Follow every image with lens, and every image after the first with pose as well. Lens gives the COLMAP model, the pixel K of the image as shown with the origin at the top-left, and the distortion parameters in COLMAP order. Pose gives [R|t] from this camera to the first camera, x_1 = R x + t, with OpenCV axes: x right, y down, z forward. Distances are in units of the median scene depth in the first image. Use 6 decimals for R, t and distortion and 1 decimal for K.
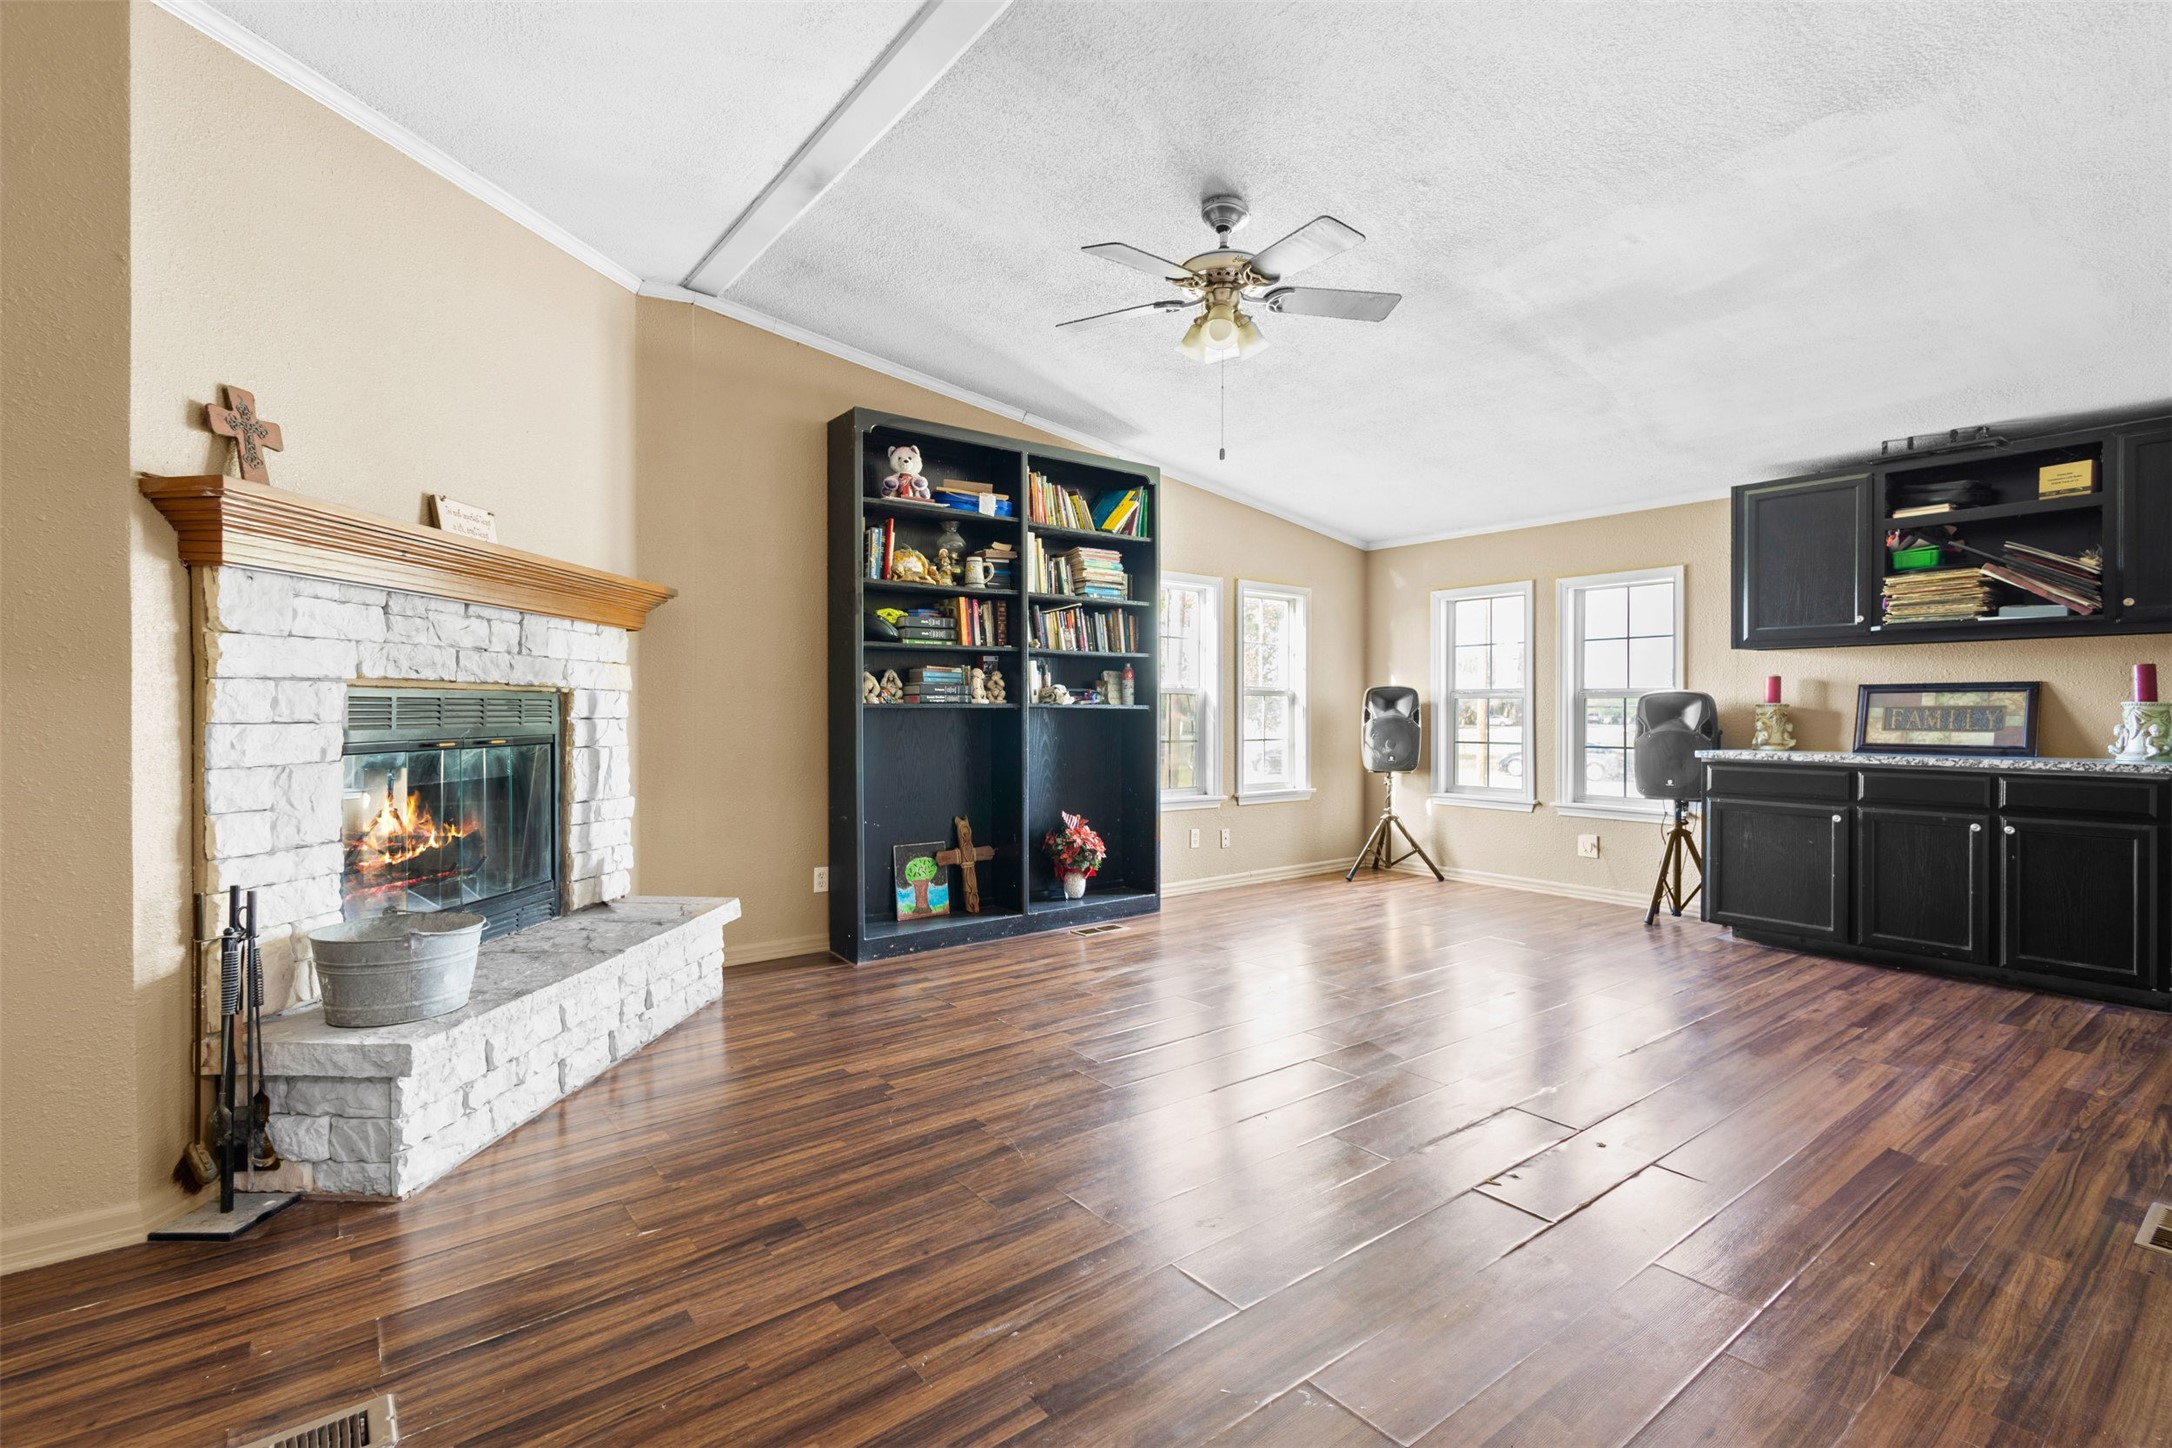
lens RADIAL K [[1000.2, 0, 1086.0], [0, 1000.2, 724.0], [0, 0, 1]] dist [0.021563, -0.000735]
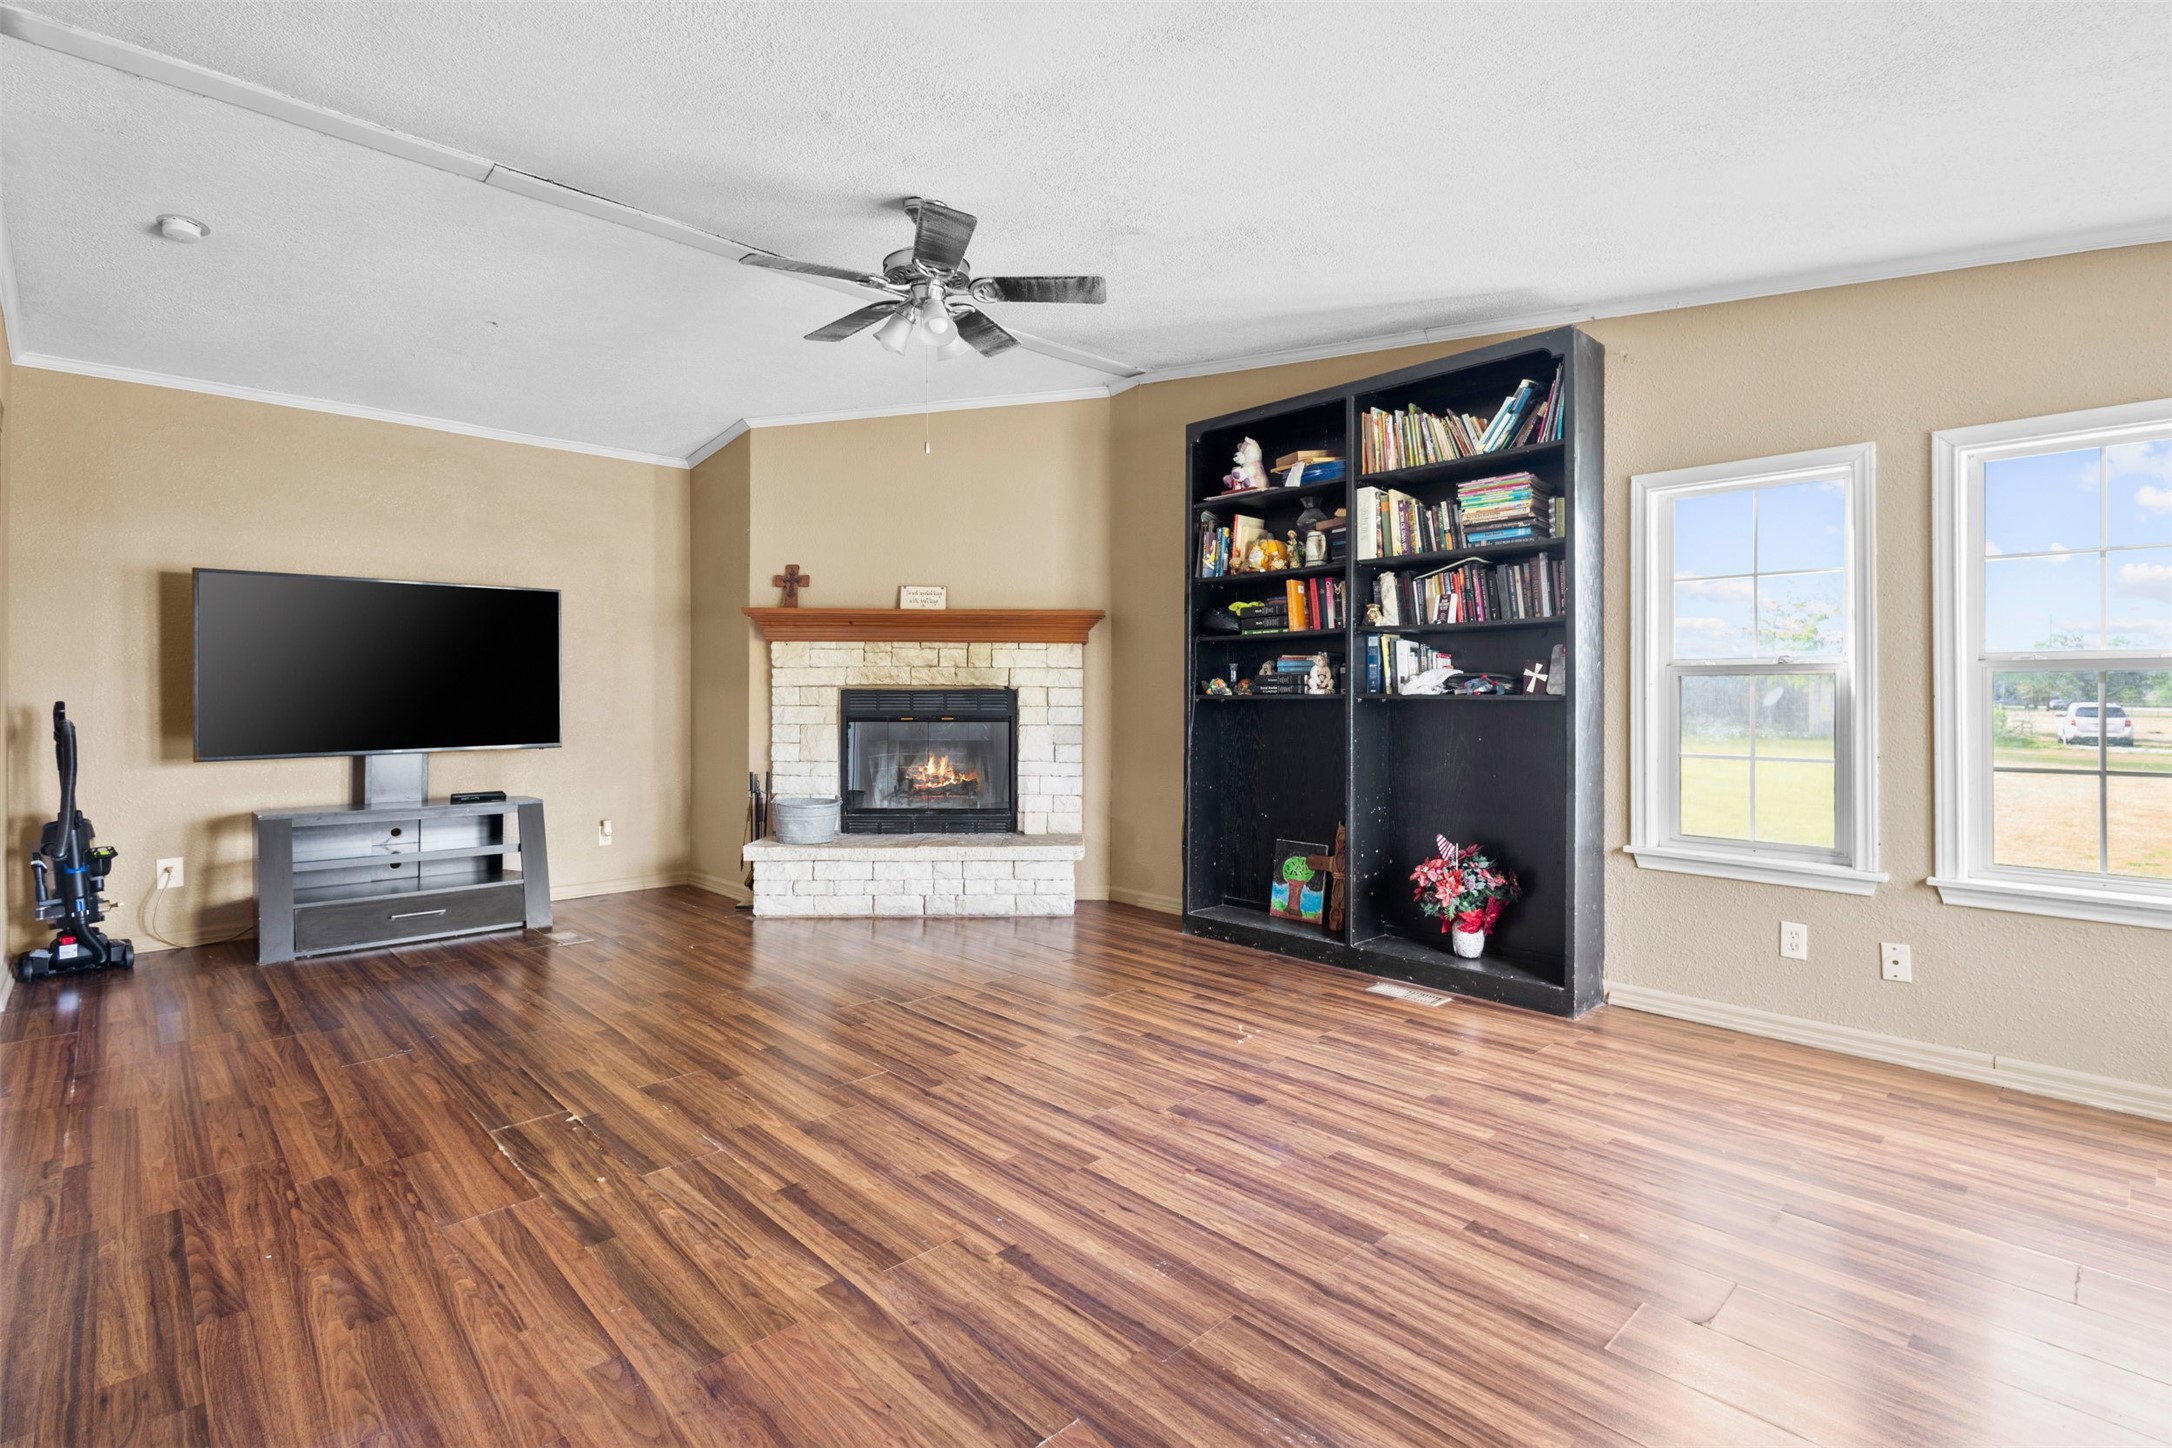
lens RADIAL K [[1002.6, 0, 1088.2], [0, 1002.6, 706.9], [0, 0, 1]] dist [0.002652, -0.000037]
pose [[0.099761, 0.005972, -0.994993, 0.769238], [-0.017726, 0.999834, 0.004224, -0.009222], [0.994853, 0.017216, 0.099851, 0.712638]]
